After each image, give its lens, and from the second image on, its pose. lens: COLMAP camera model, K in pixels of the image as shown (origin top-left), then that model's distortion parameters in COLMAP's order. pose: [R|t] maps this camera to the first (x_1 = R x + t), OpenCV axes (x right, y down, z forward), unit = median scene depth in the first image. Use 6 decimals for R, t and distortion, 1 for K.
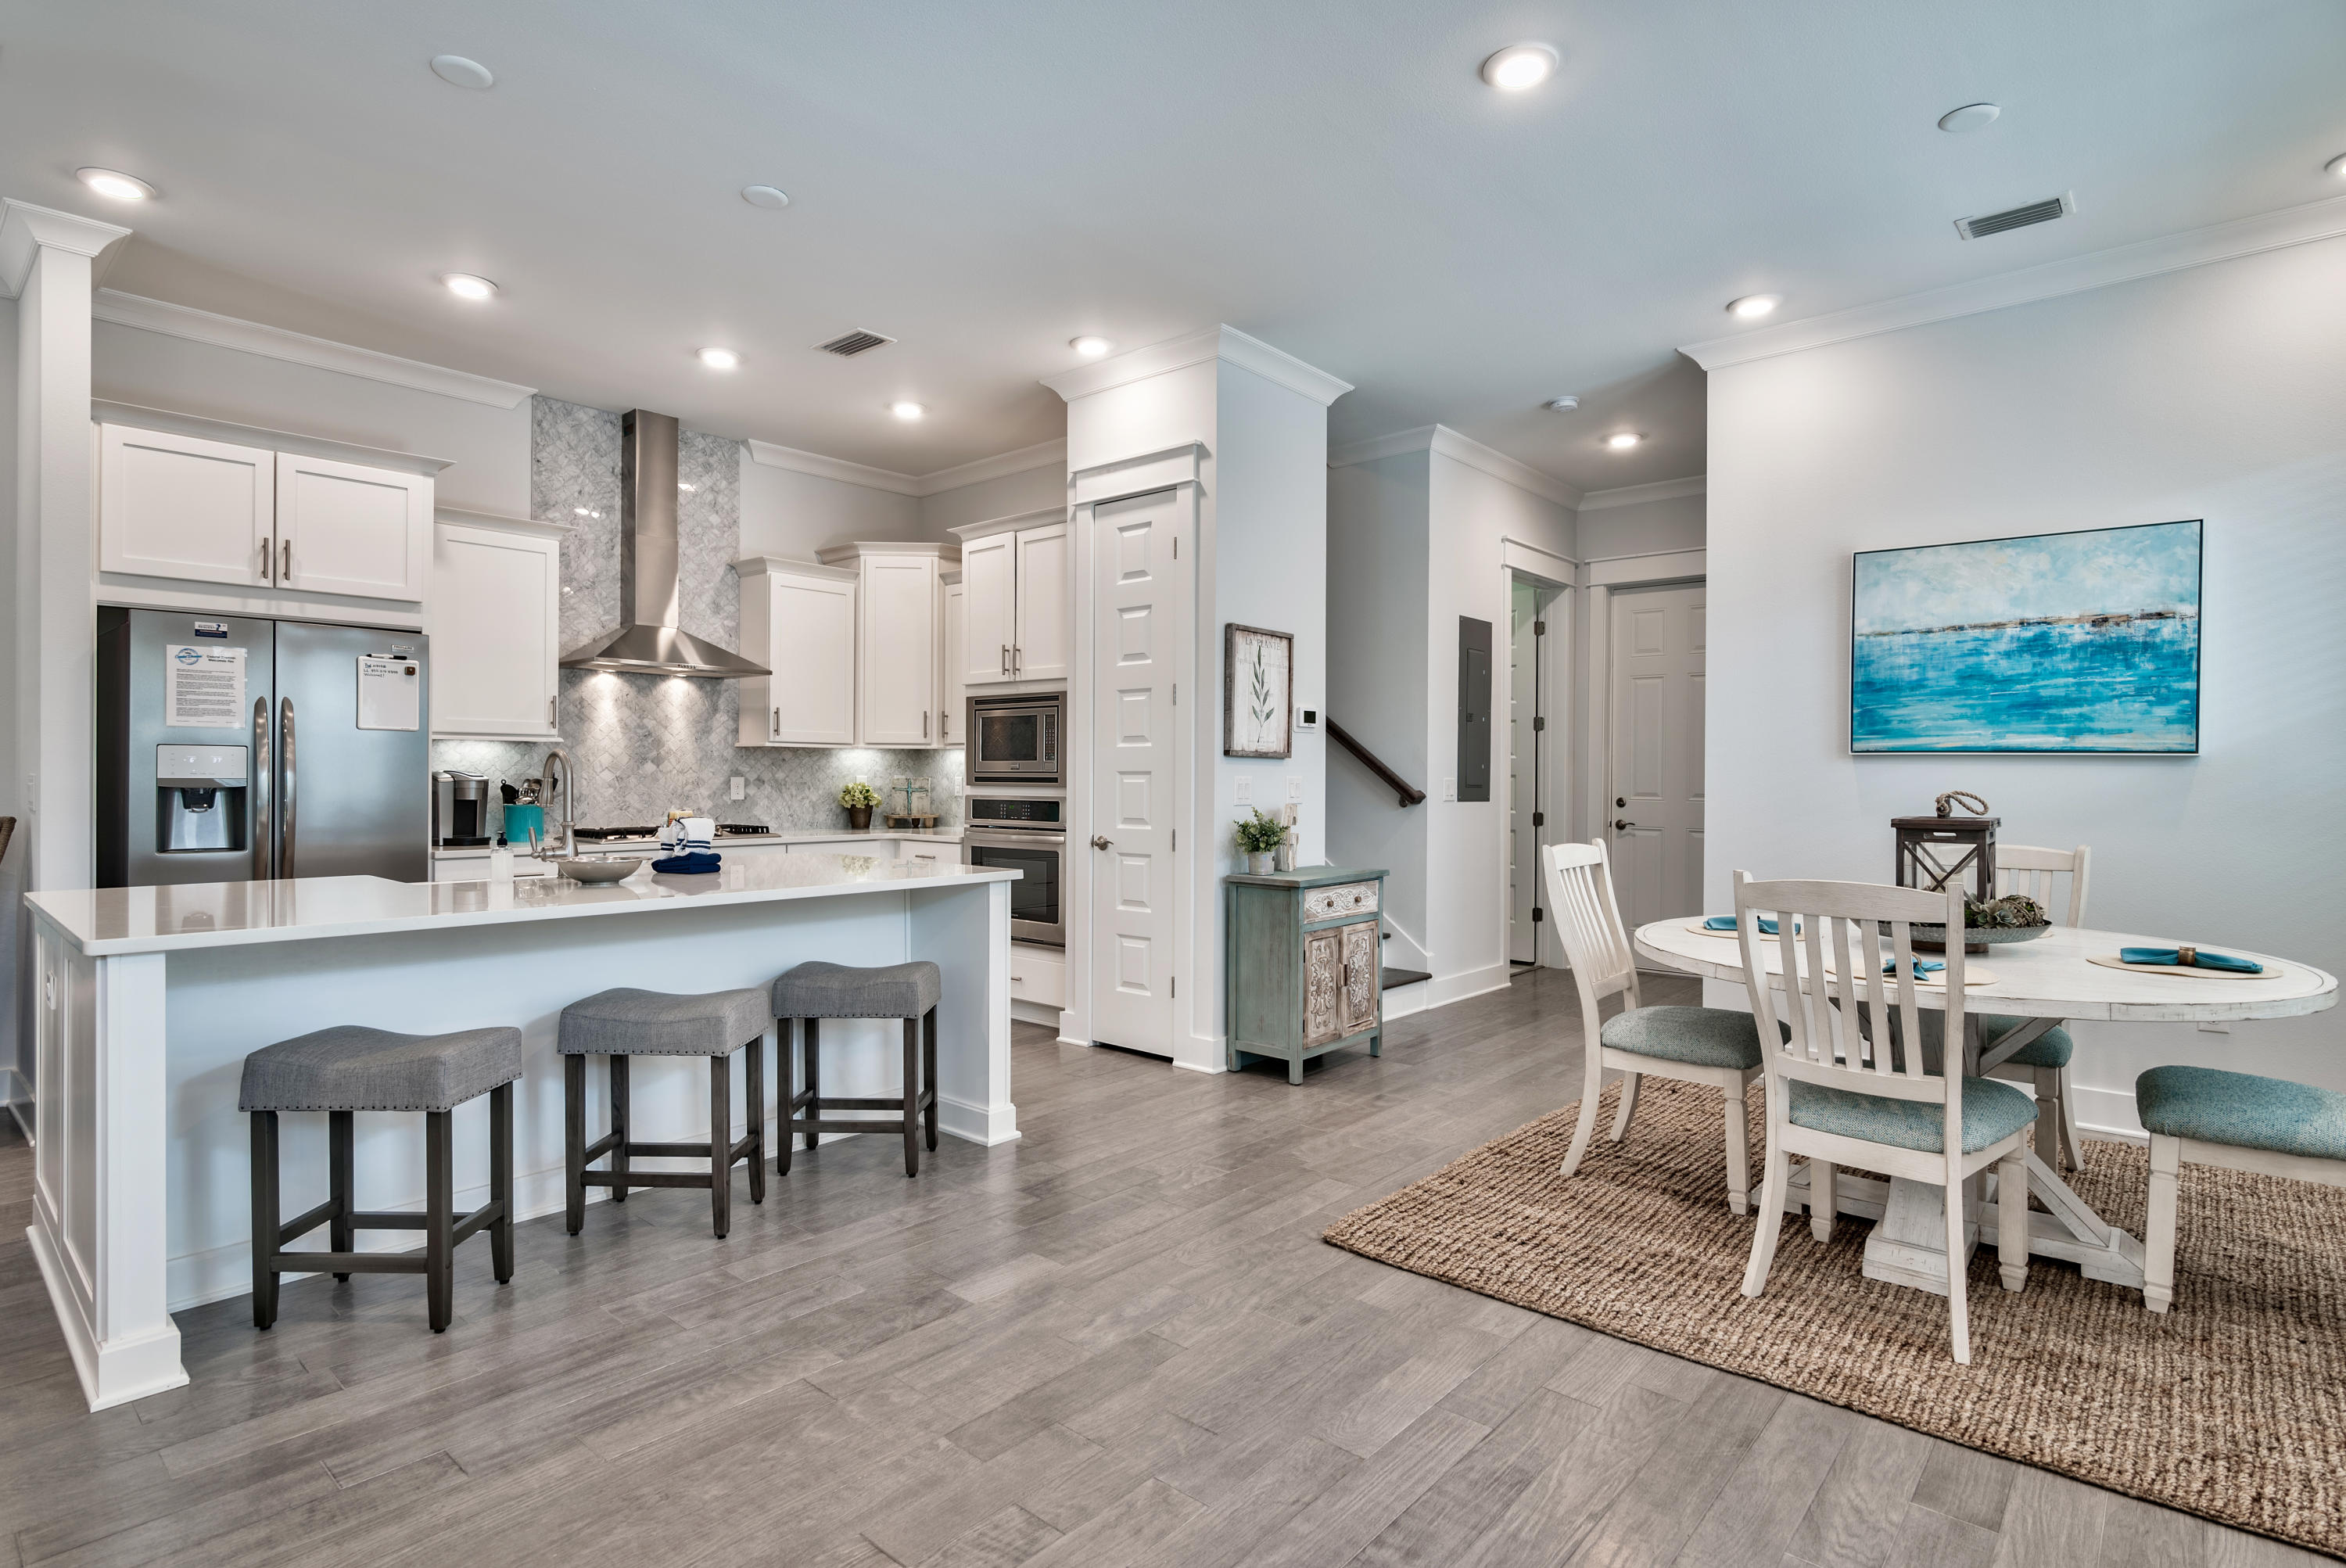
lens RADIAL K [[1176.1, 0, 1128.6], [0, 1176.1, 781.6], [0, 0, 1]] dist [-0.008440, 0.003945]
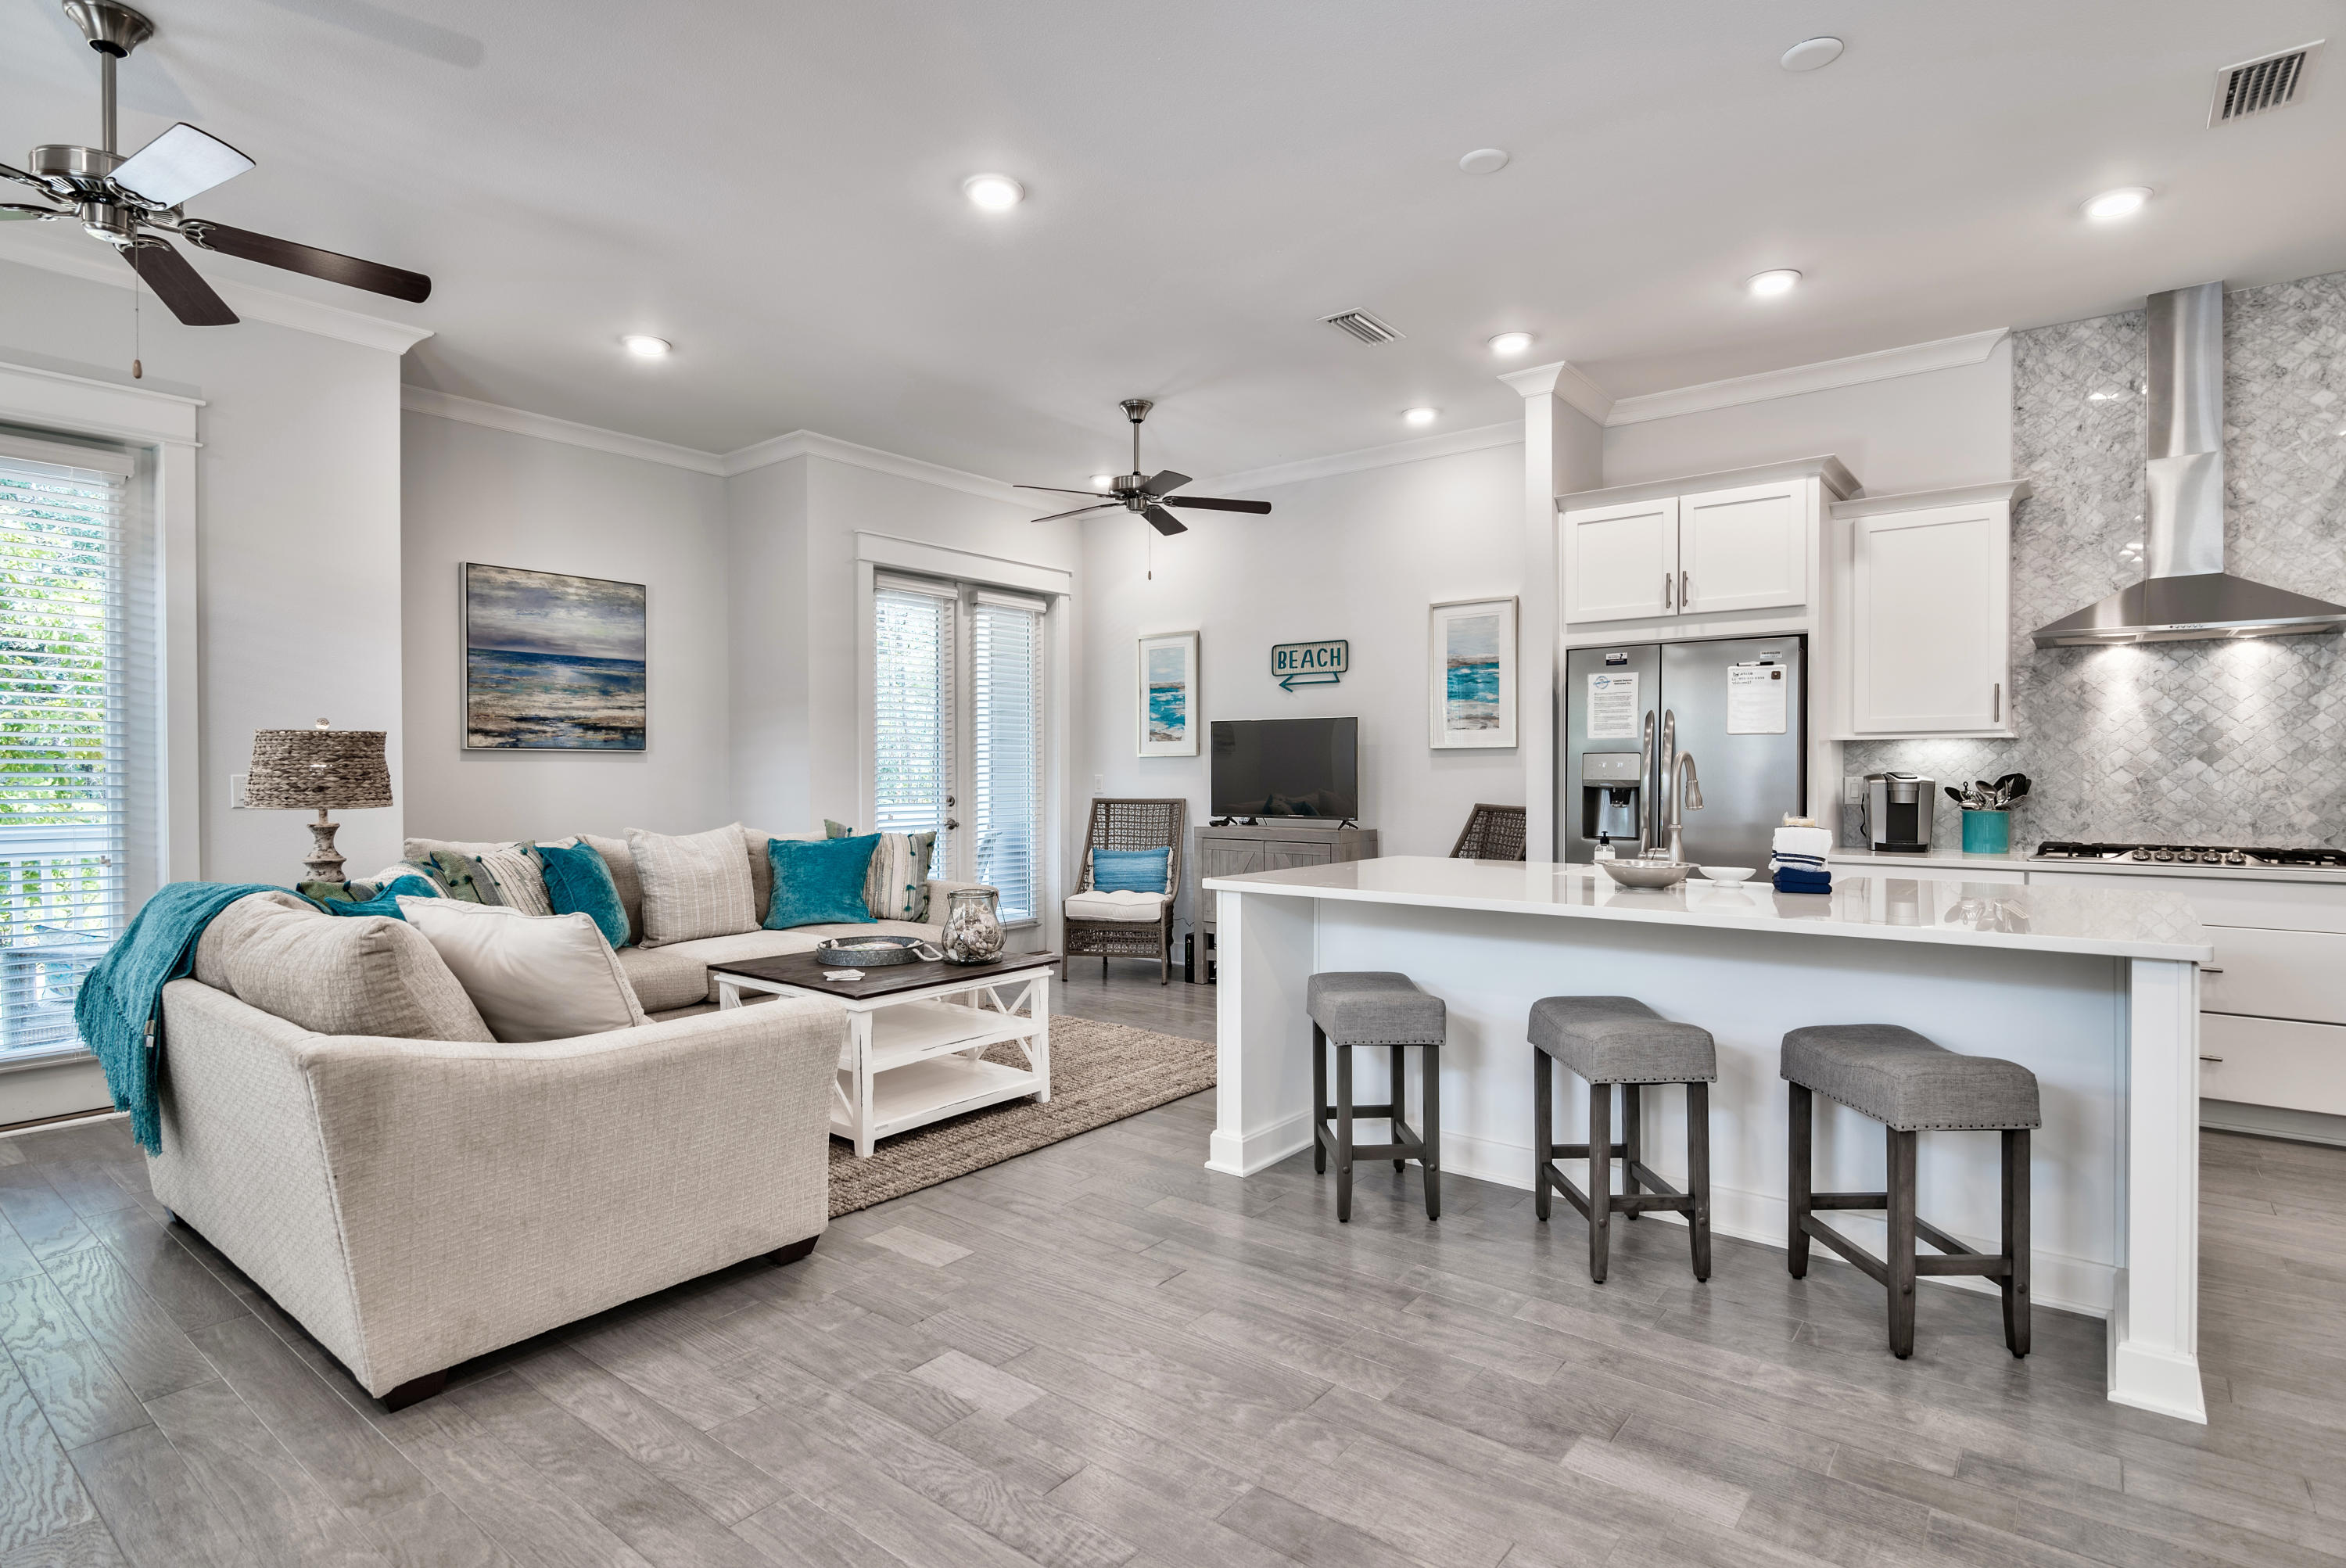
lens RADIAL K [[1176.1, 0, 1204.0], [0, 1176.1, 779.9], [0, 0, 1]] dist [-0.008440, 0.003945]
pose [[0.085004, 0.000479, -0.996380, 0.347759], [-0.004498, 0.999990, 0.000097, -0.001101], [0.996370, 0.004474, 0.085006, 0.398961]]
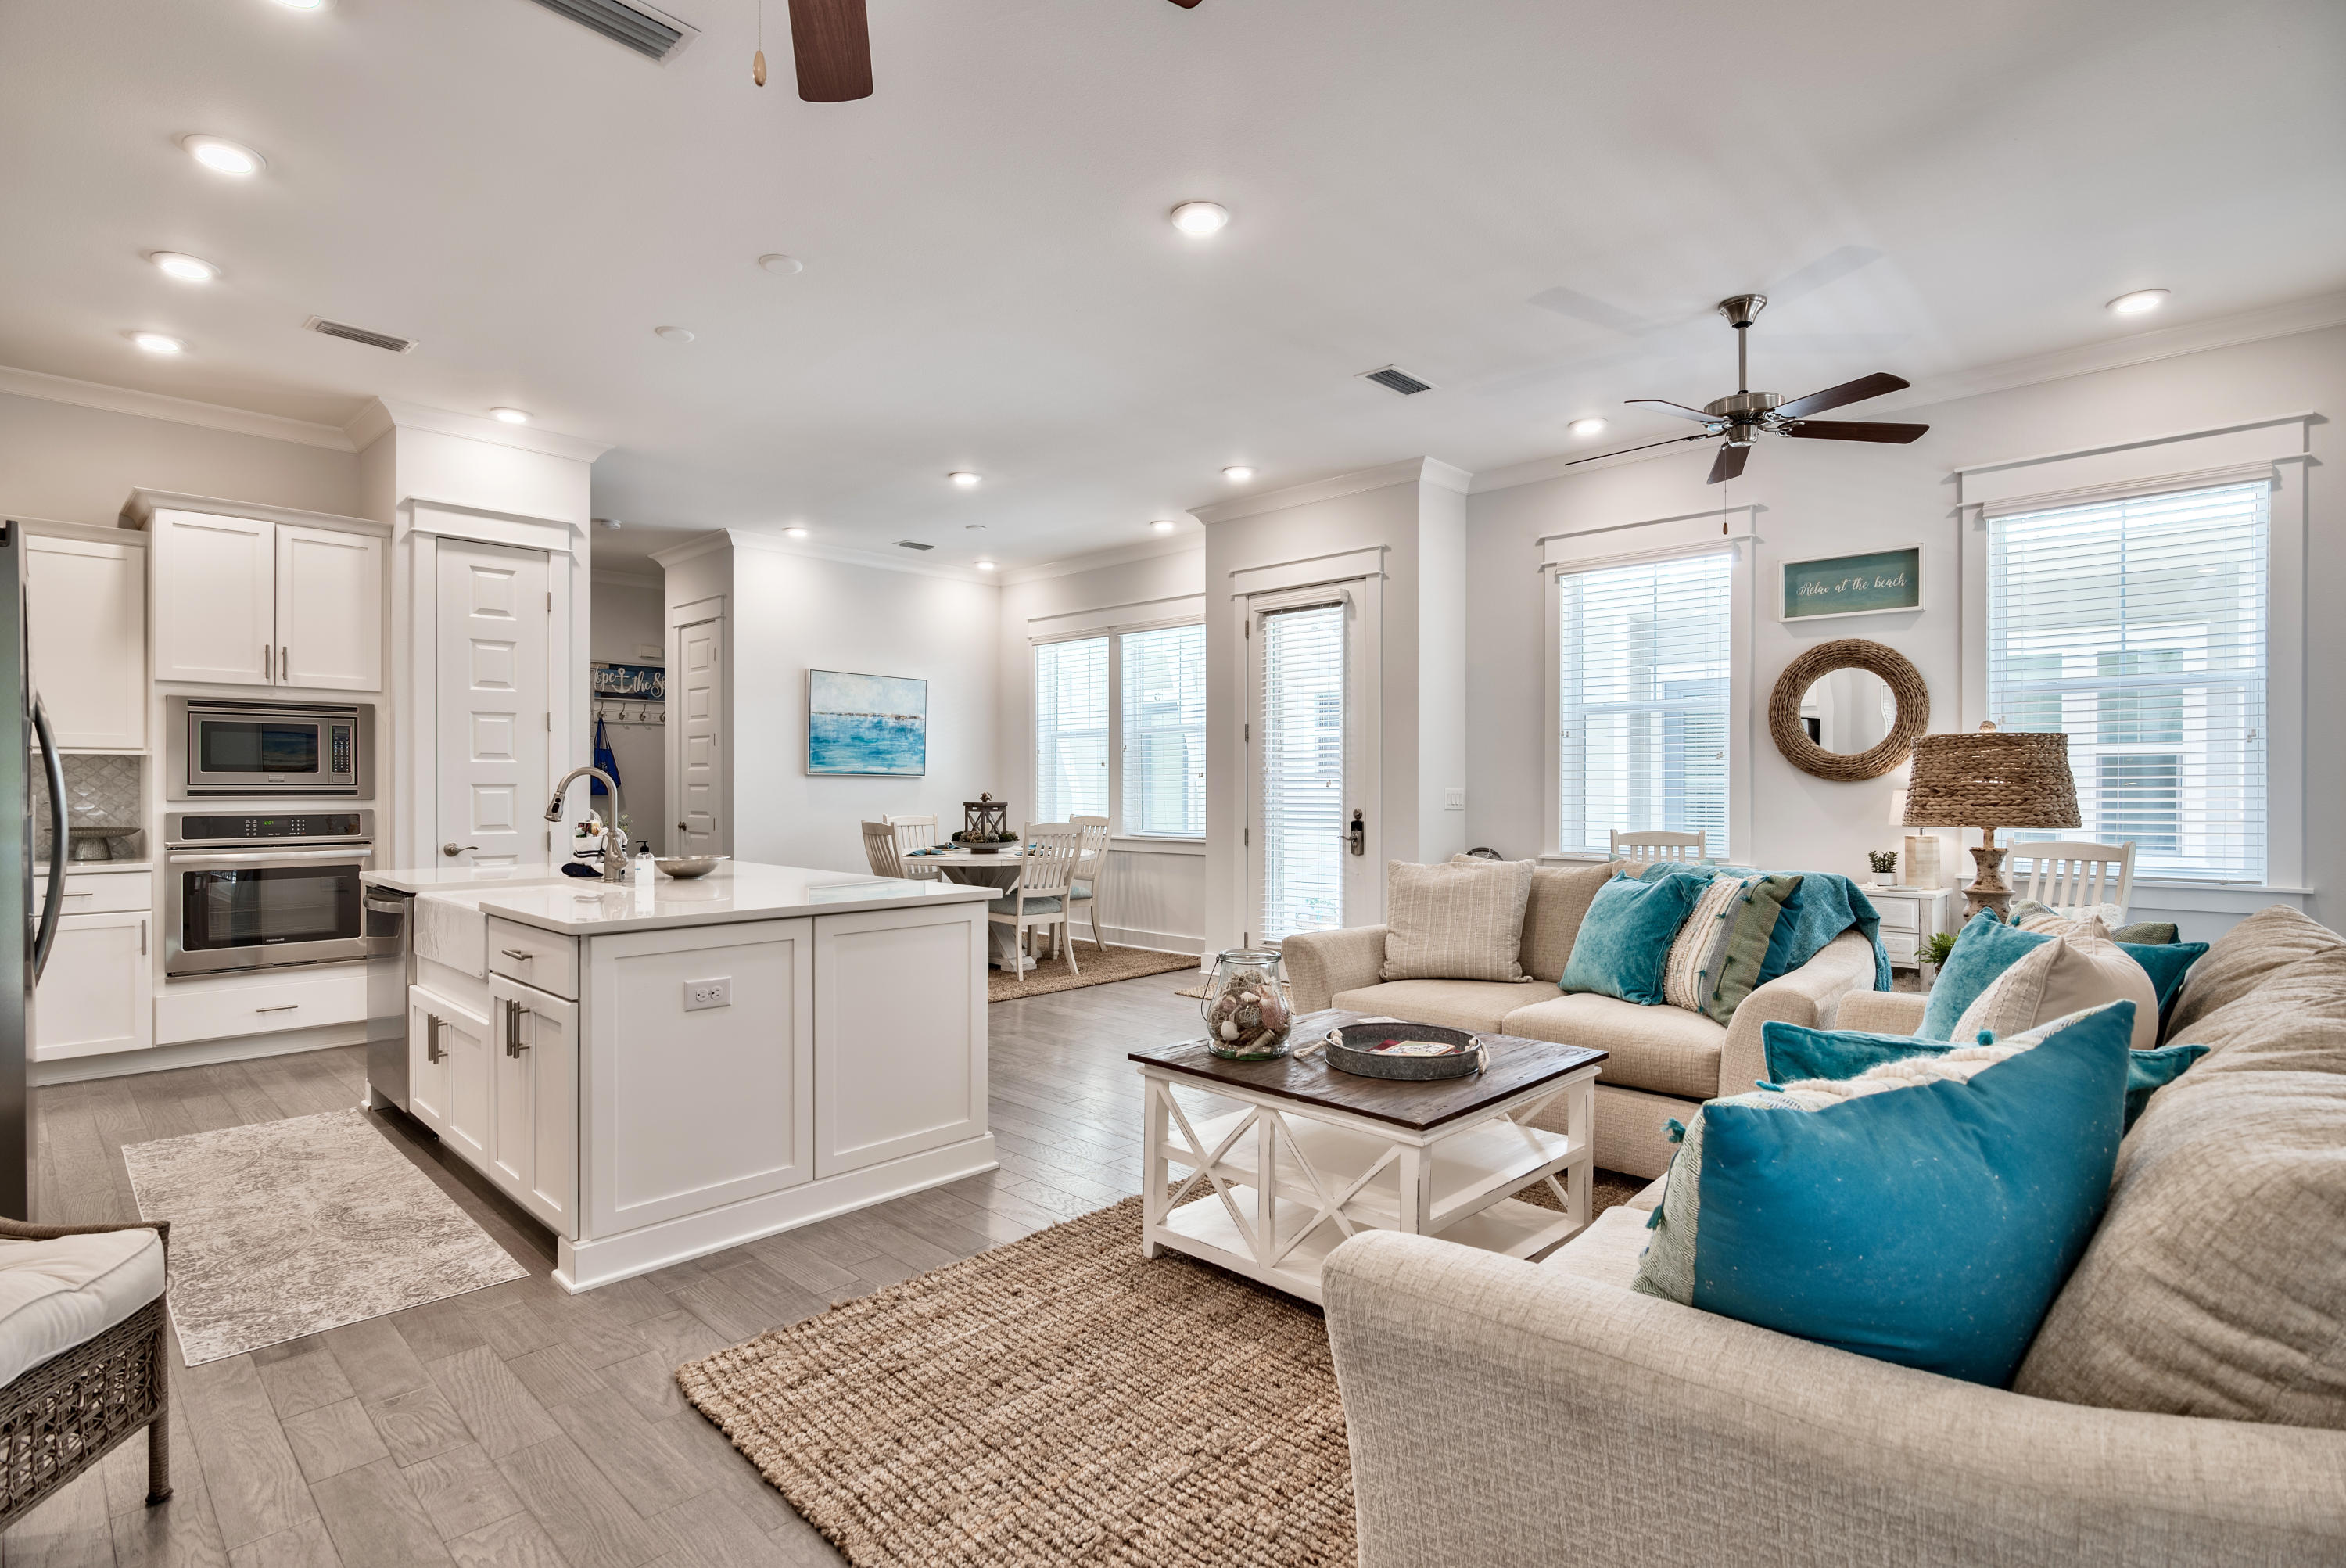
lens RADIAL K [[1176.1, 0, 1186.5], [0, 1176.1, 778.5], [0, 0, 1]] dist [-0.008440, 0.003945]
pose [[0.031330, 0.002704, 0.999505, -1.204044], [0.005311, 0.999982, -0.002872, -0.008365], [-0.999495, 0.005398, 0.031315, 0.318203]]
